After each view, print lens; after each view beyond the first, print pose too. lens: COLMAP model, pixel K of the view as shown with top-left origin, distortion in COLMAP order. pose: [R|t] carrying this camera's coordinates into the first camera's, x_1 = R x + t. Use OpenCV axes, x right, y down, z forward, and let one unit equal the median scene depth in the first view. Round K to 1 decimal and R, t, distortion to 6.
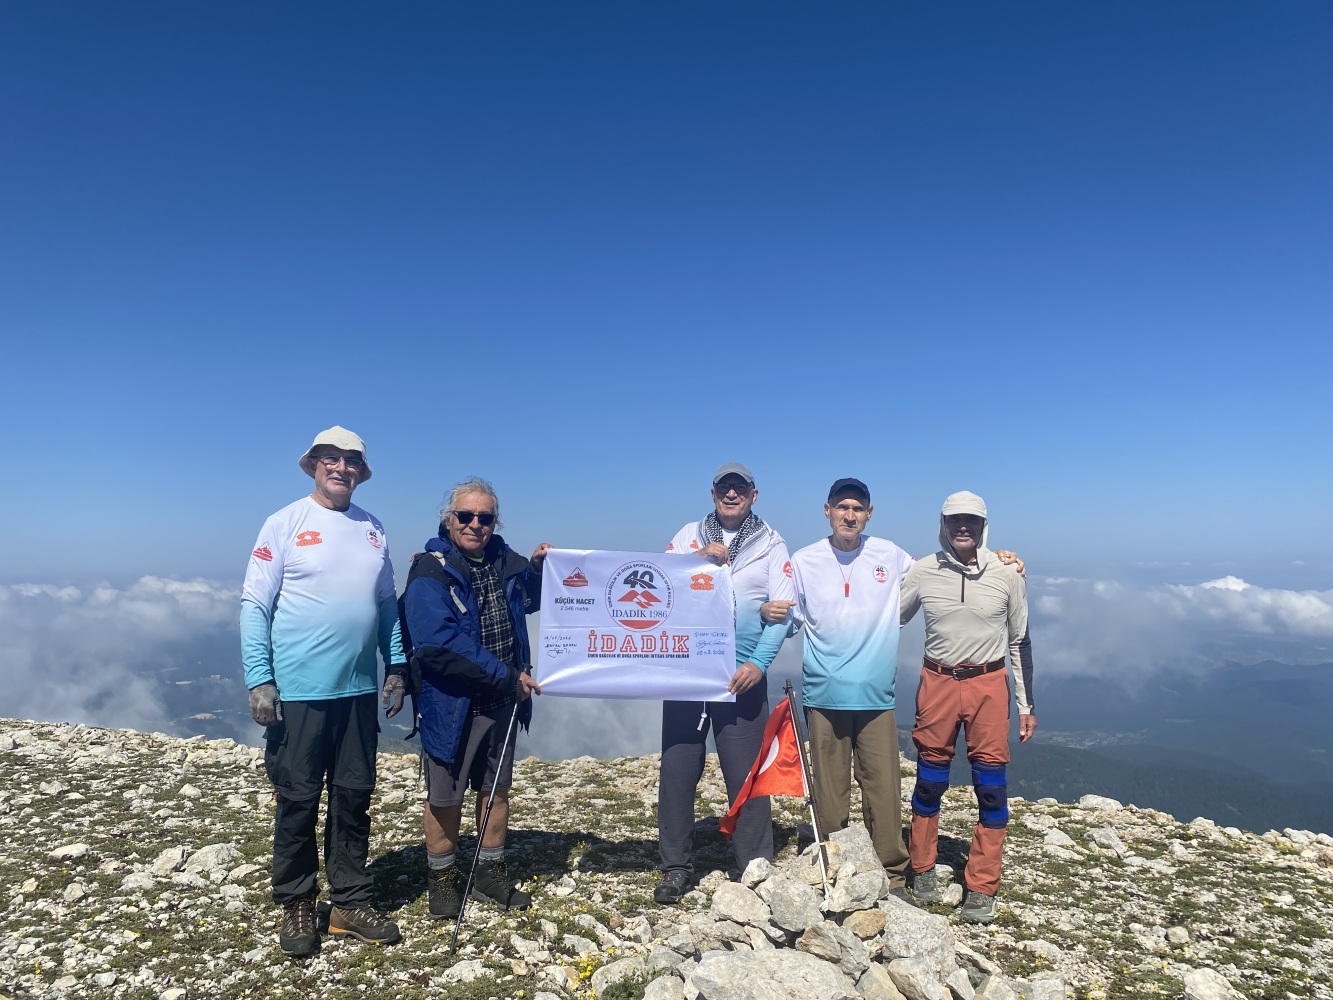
lens RADIAL K [[999.4, 0, 666.5], [0, 999.4, 500.0], [0, 0, 1]] dist [0.015262, -0.001803]
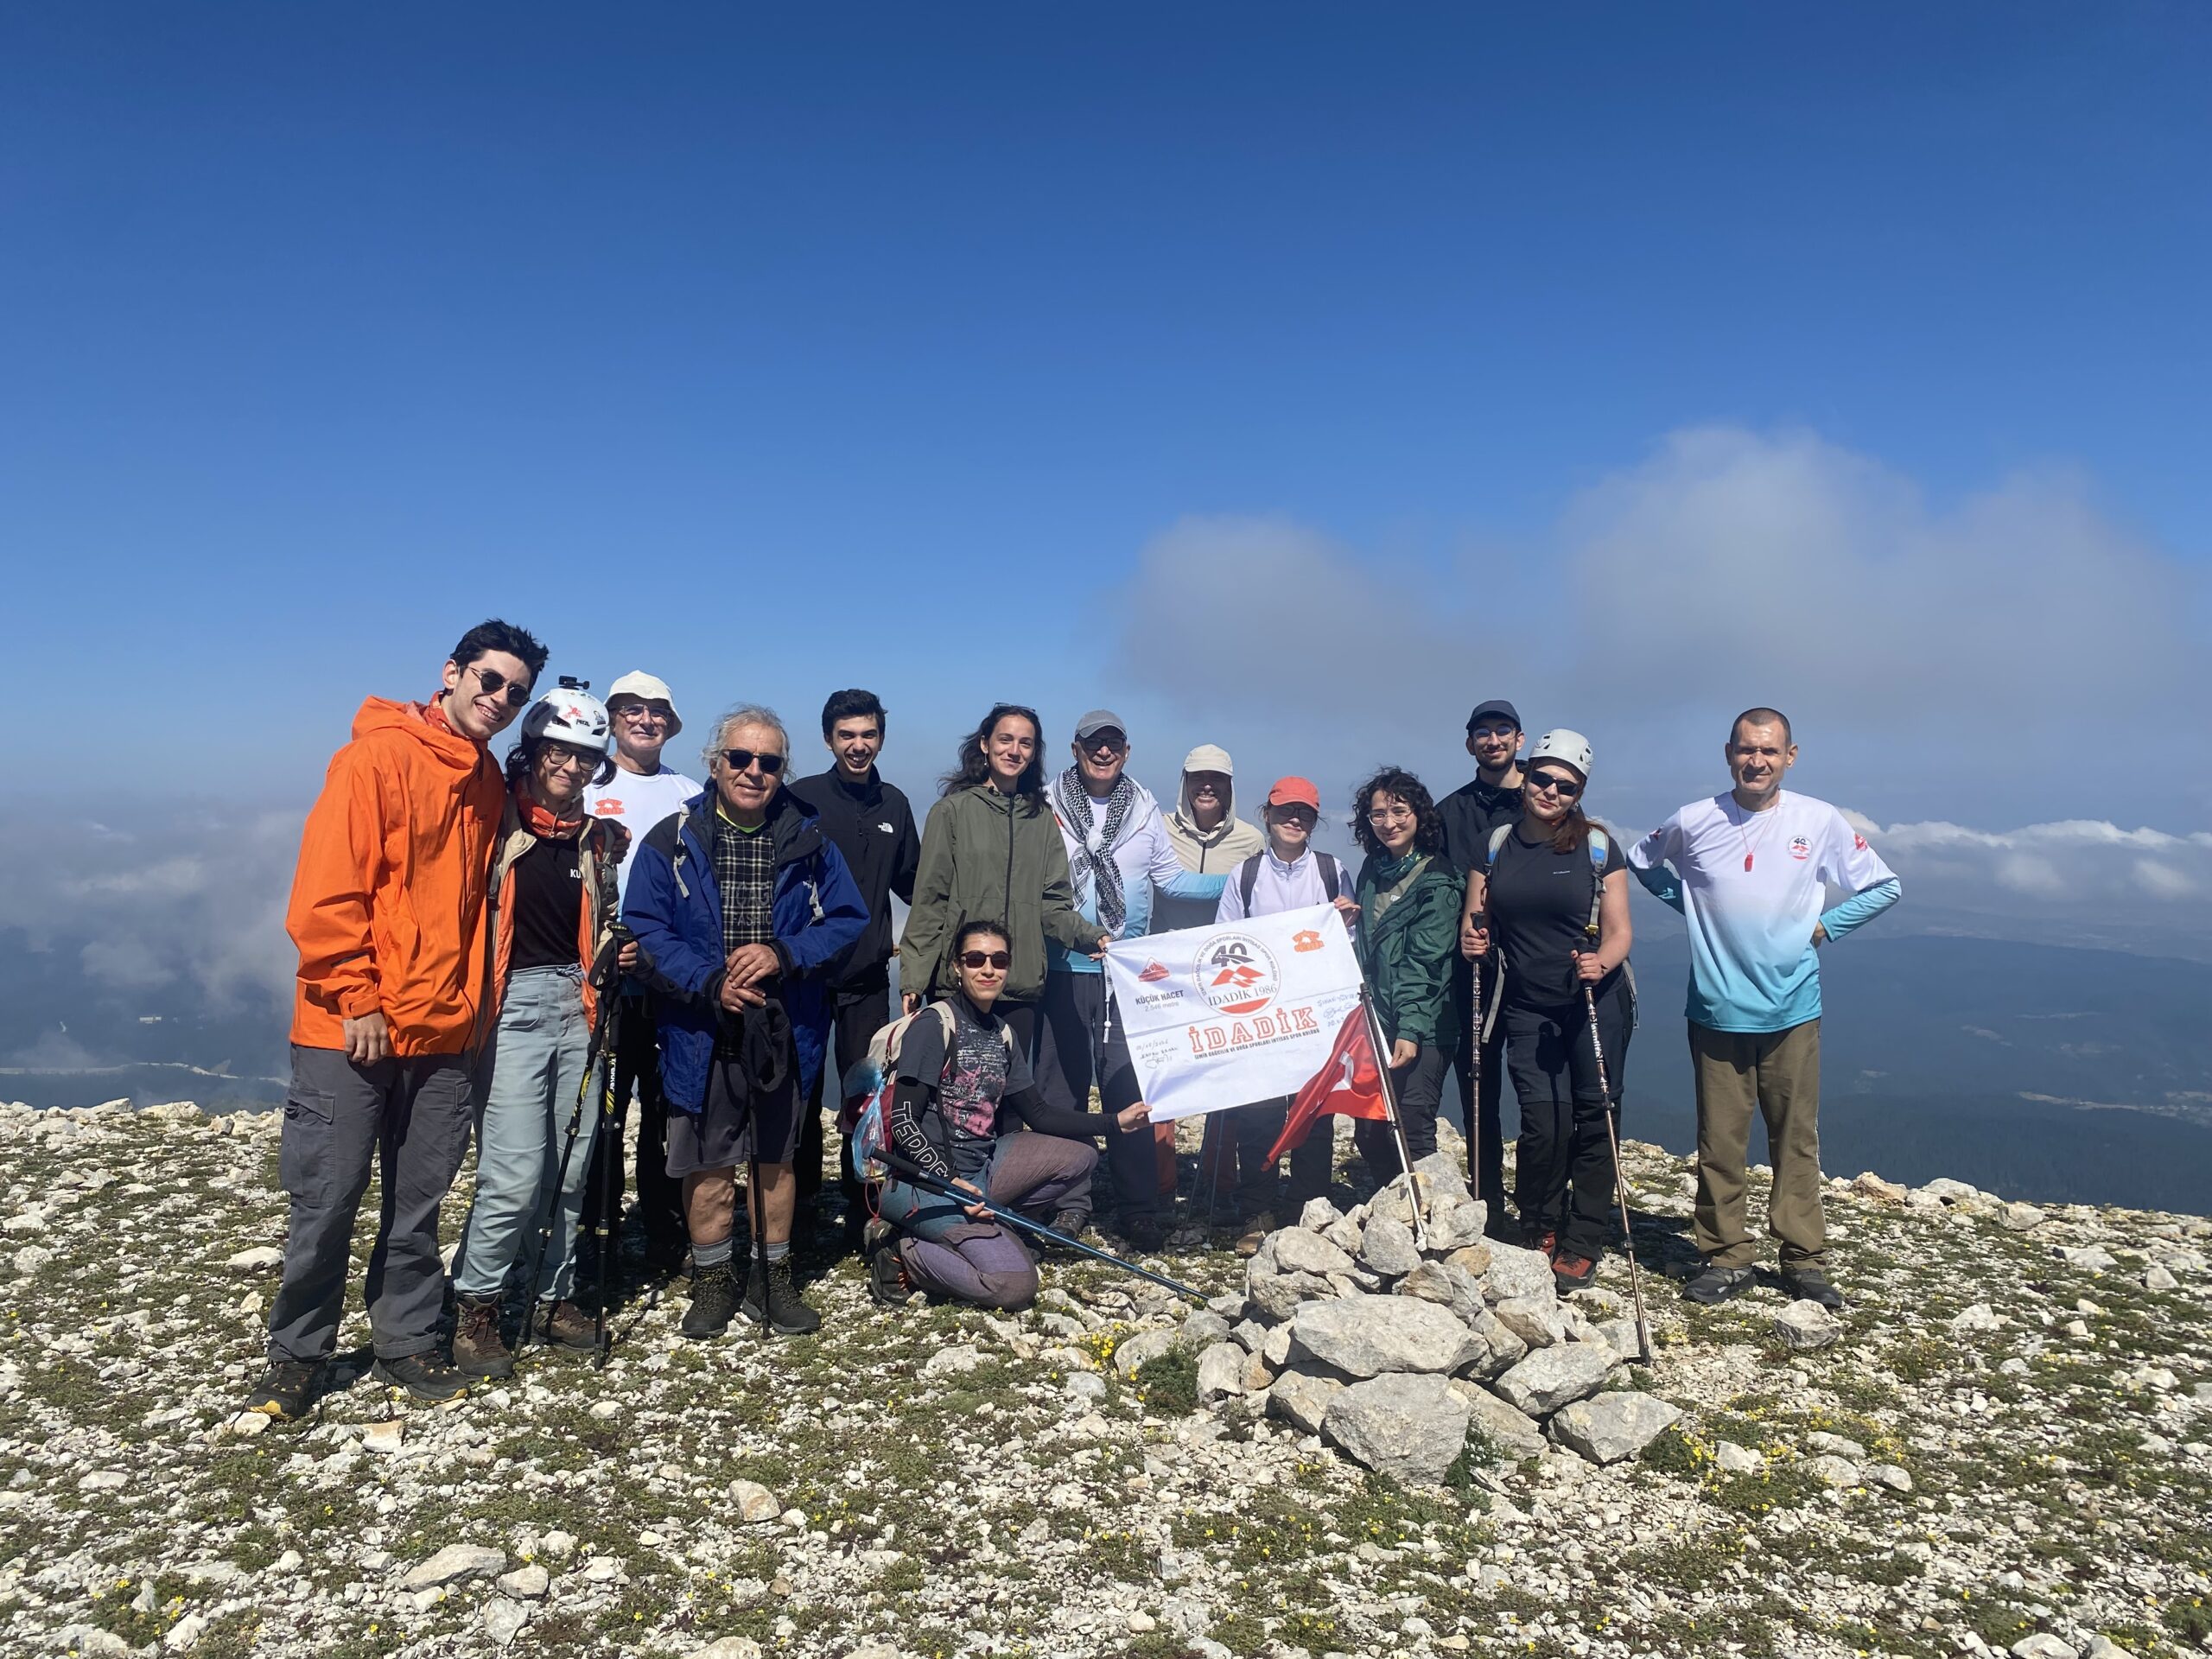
lens RADIAL K [[1672.5, 0, 1106.0], [0, 1672.5, 829.5], [0, 0, 1]] dist [0.051326, -0.046023]
pose [[0.978641, -0.006282, 0.205479, -0.281937], [-0.011810, 0.996164, 0.086703, -0.045631], [-0.205236, -0.087278, 0.974813, -0.212398]]
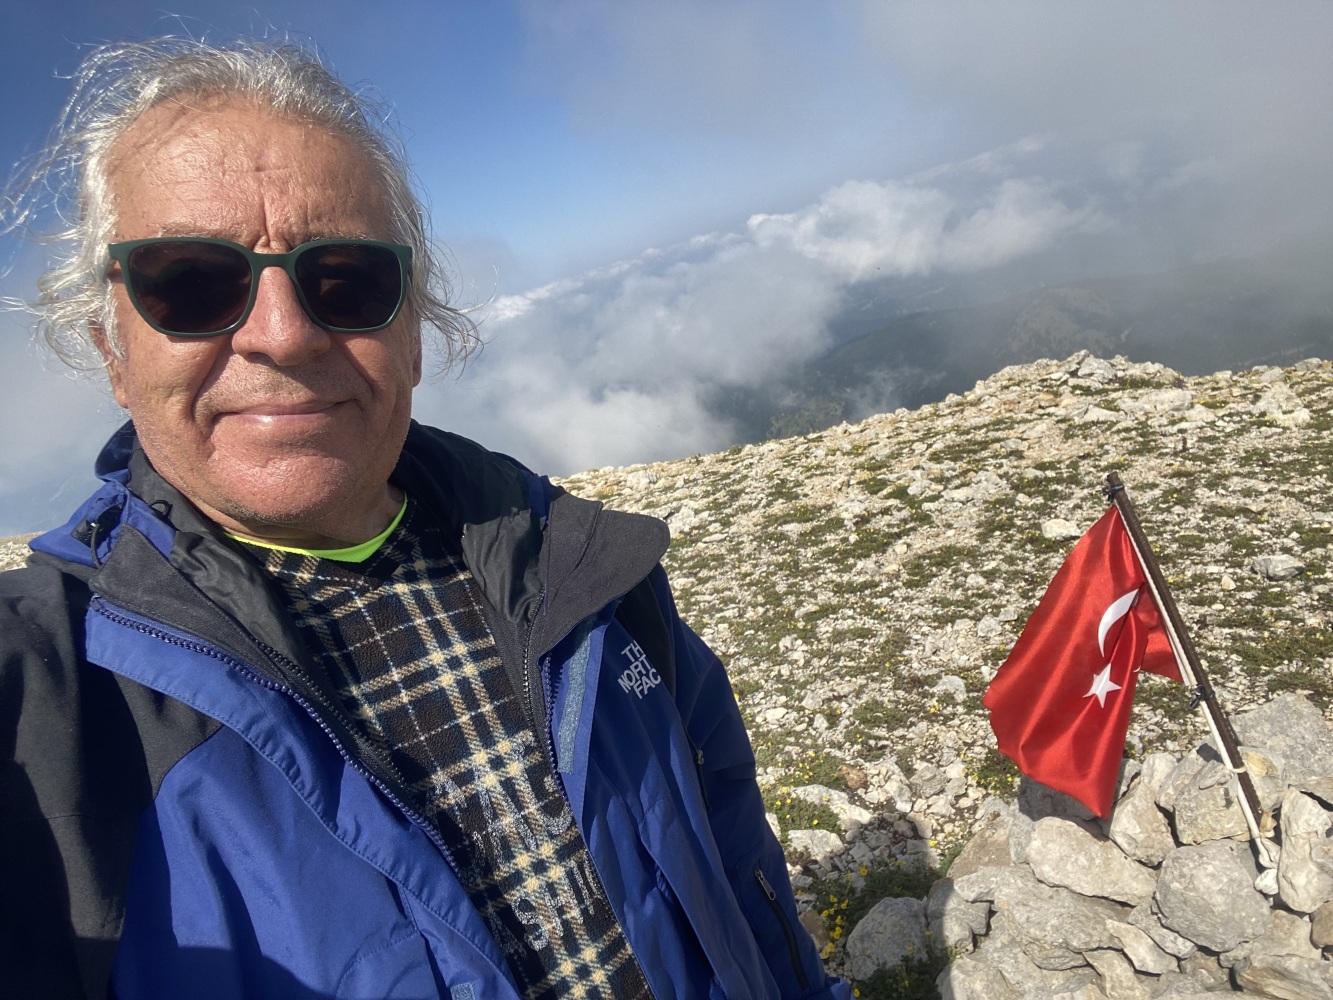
lens RADIAL K [[887.1, 0, 666.5], [0, 887.1, 500.0], [0, 0, 1]] dist [0.068938, -0.074574]
pose [[0.949308, -0.225460, -0.219050, 0.006687], [0.289278, 0.899268, 0.328077, -0.011833], [0.123016, -0.374812, 0.918903, 0.438884]]
